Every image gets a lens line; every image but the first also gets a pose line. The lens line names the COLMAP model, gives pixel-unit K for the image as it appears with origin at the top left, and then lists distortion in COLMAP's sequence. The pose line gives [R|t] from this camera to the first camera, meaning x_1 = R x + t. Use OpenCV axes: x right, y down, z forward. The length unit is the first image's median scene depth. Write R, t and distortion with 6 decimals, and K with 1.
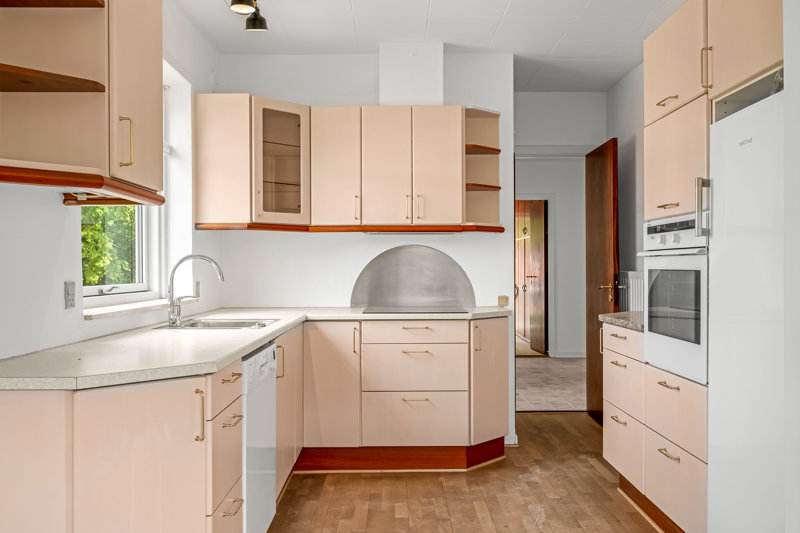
lens RADIAL K [[692.0, 0, 400.0], [0, 692.0, 266.5], [0, 0, 1]] dist [0.000447, 0.002733]
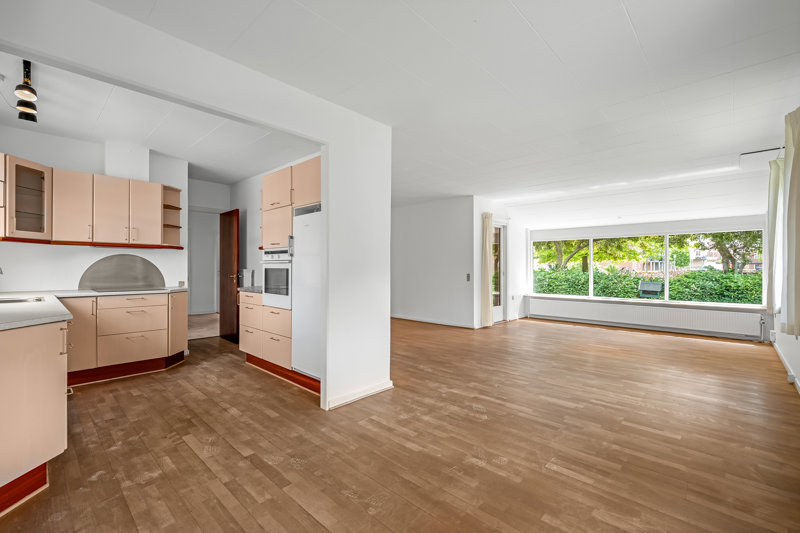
lens RADIAL K [[351.1, 0, 400.0], [0, 351.1, 266.5], [0, 0, 1]] dist [-0.000053, 0.000010]
pose [[0.692825, 0.009483, 0.721043, -0.164870], [-0.007308, 0.999955, -0.006129, 0.001429], [-0.721068, -0.001024, 0.692863, -0.177663]]
